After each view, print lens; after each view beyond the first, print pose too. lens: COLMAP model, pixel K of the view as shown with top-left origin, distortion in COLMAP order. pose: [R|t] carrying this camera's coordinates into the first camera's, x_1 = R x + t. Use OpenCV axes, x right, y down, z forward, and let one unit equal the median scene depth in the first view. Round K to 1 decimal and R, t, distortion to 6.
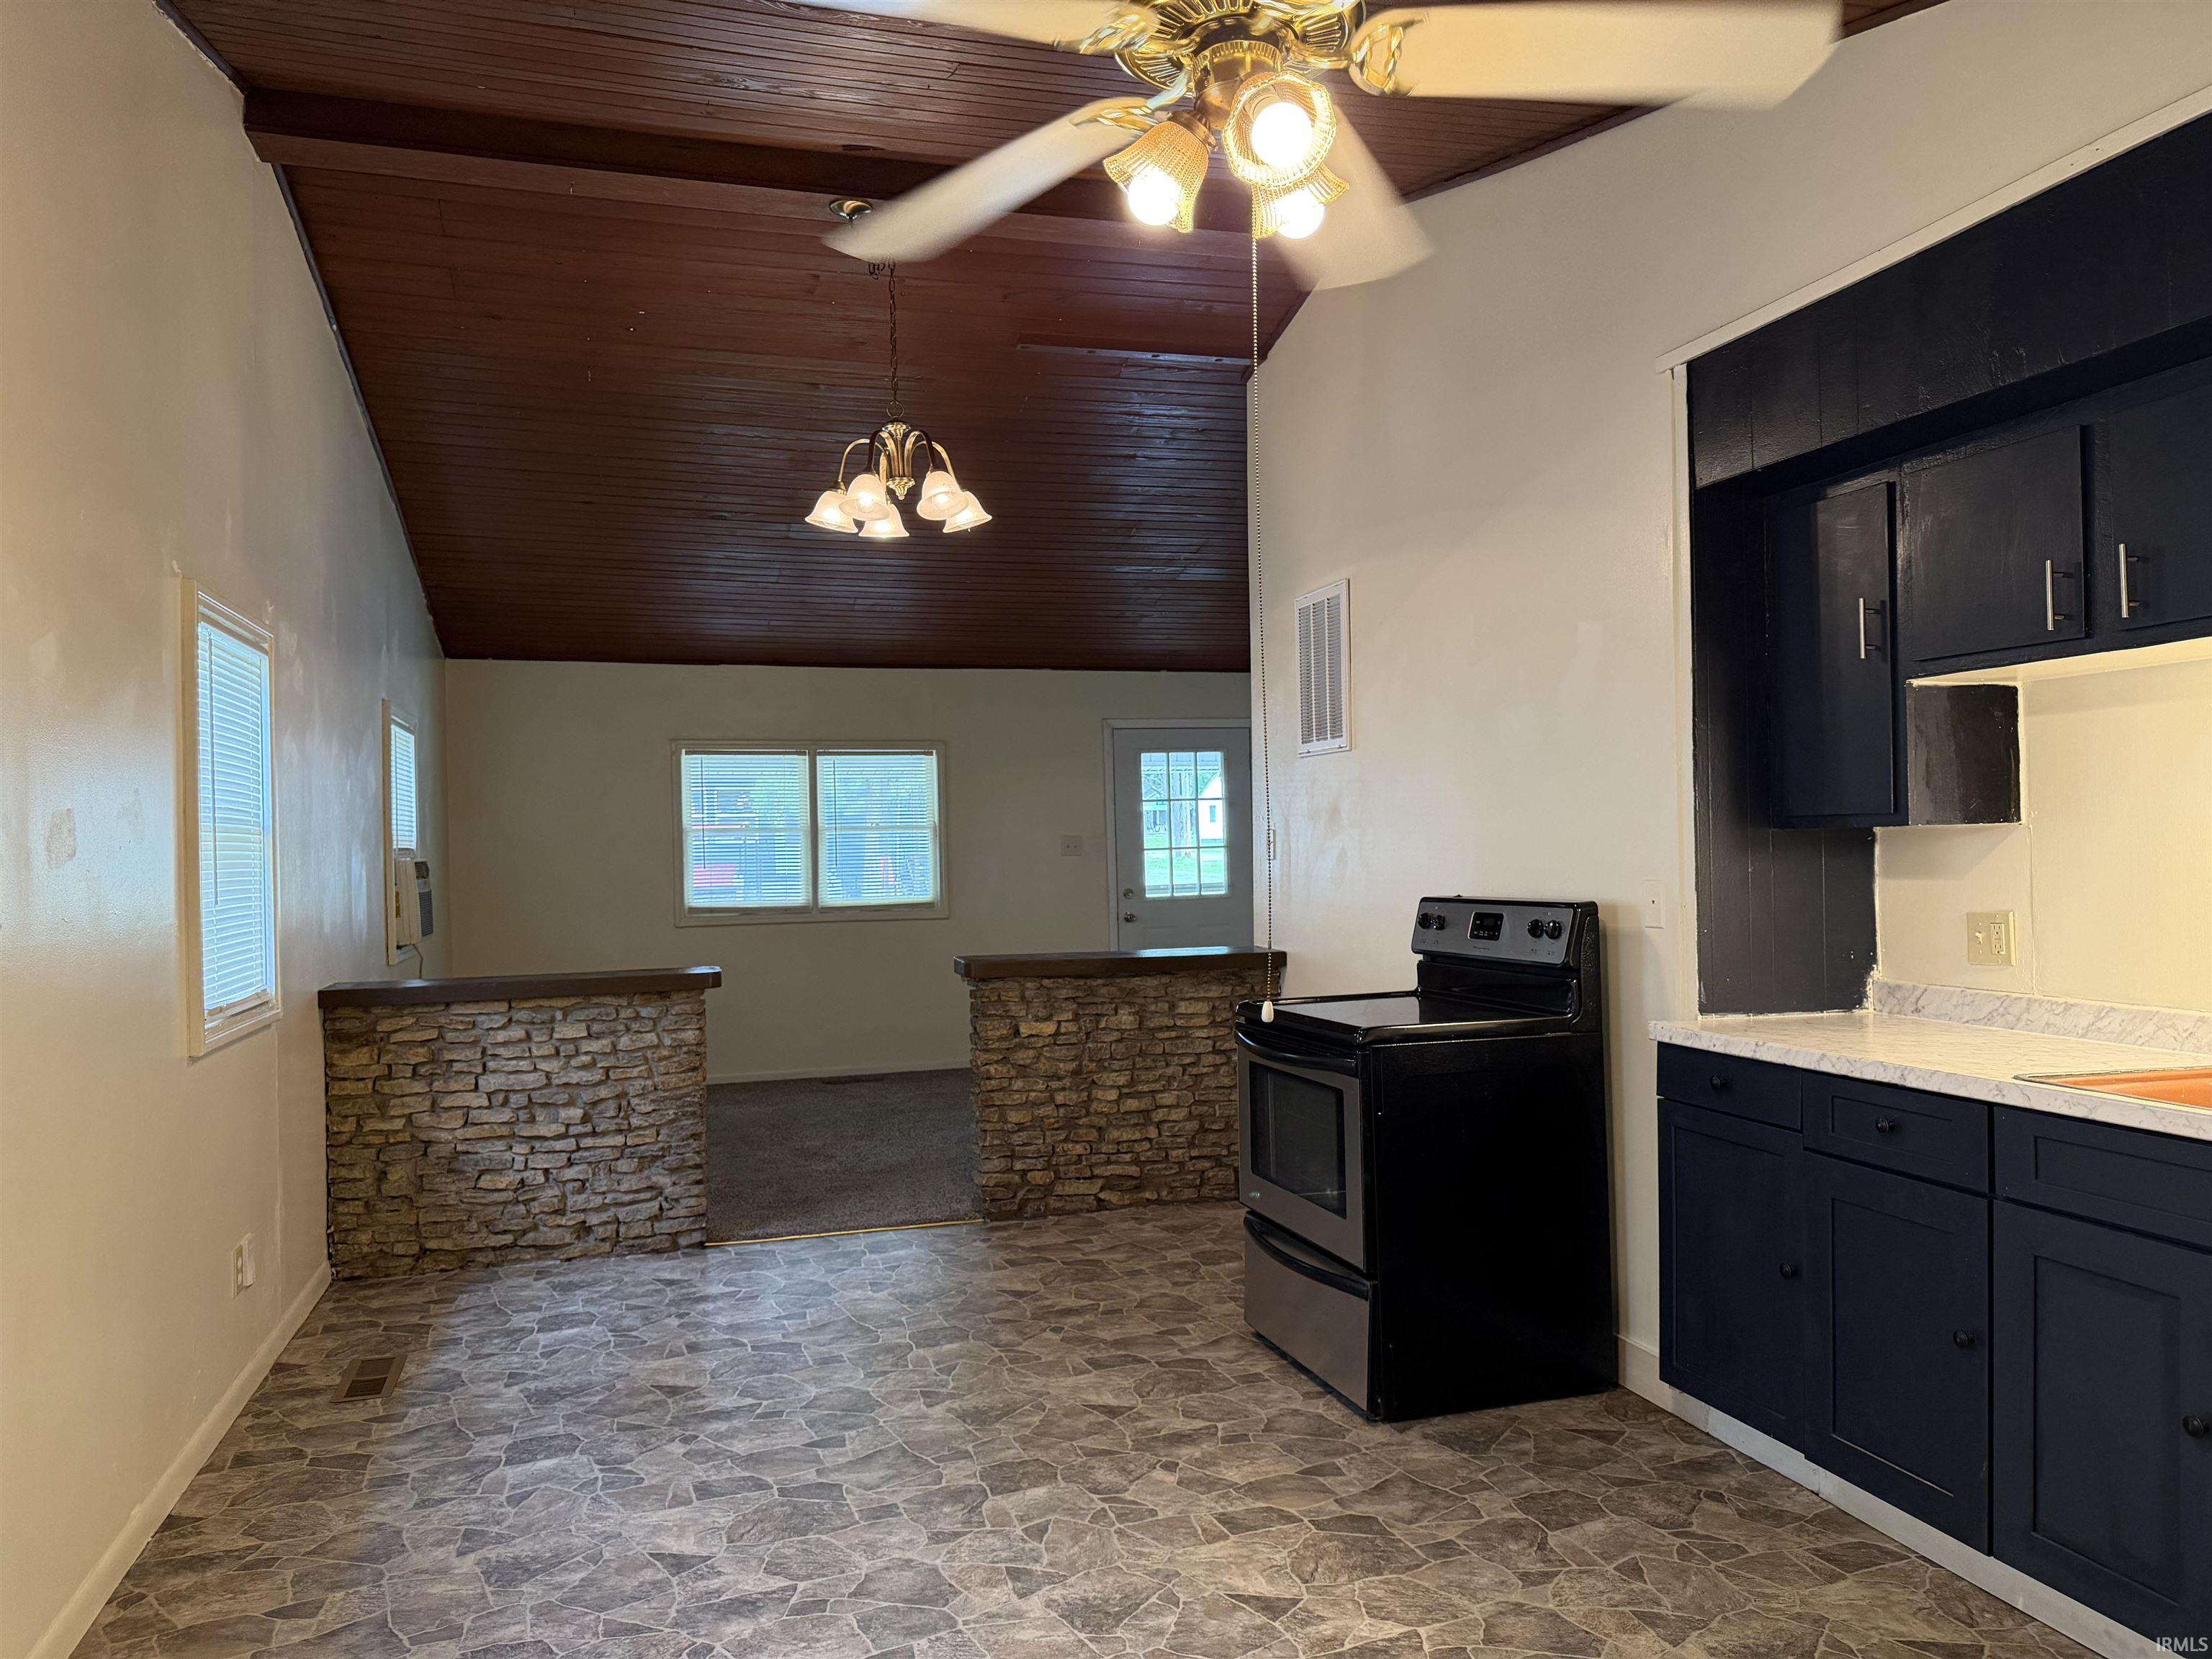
lens RADIAL K [[1577.7, 0, 1103.0], [0, 1577.7, 820.0], [0, 0, 1]] dist [0.028467, -0.034153]
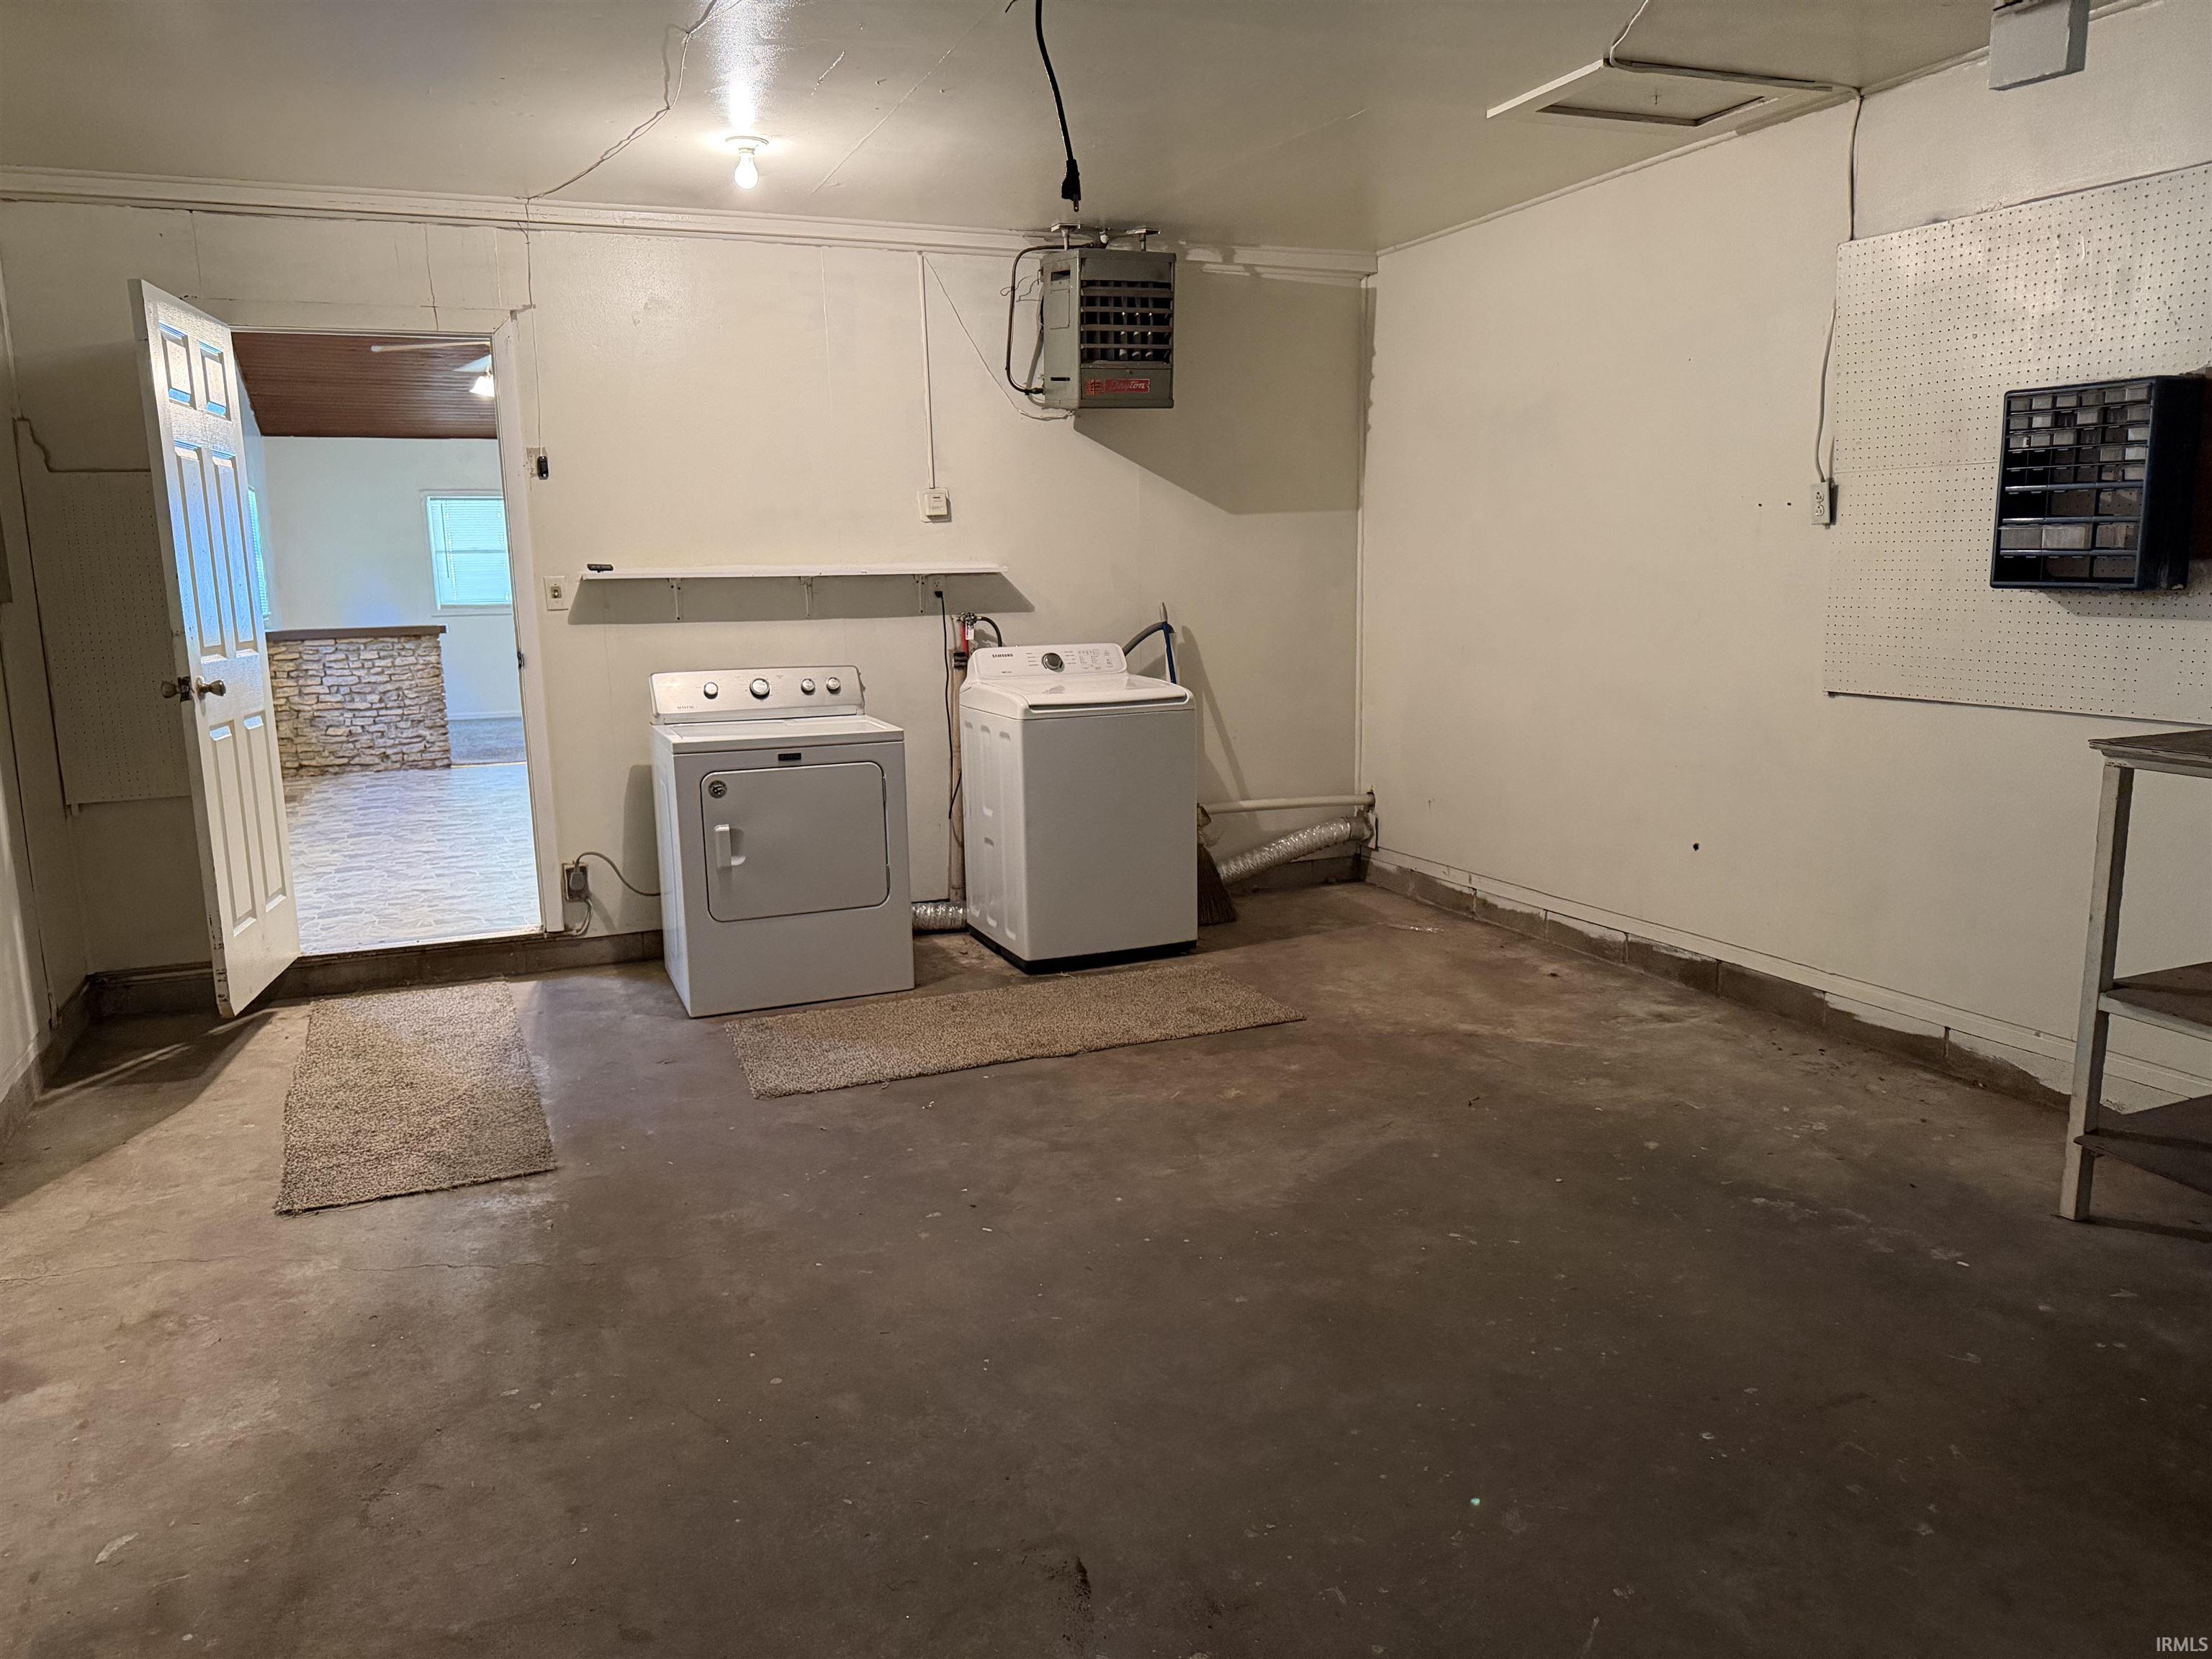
lens RADIAL K [[1577.7, 0, 1119.6], [0, 1577.7, 838.6], [0, 0, 1]] dist [0.028467, -0.034153]
pose [[0.992691, -0.015404, 0.119696, 0.350929], [-0.008067, 0.981134, 0.193162, -0.031698], [-0.120413, -0.192716, 0.973838, -1.077152]]
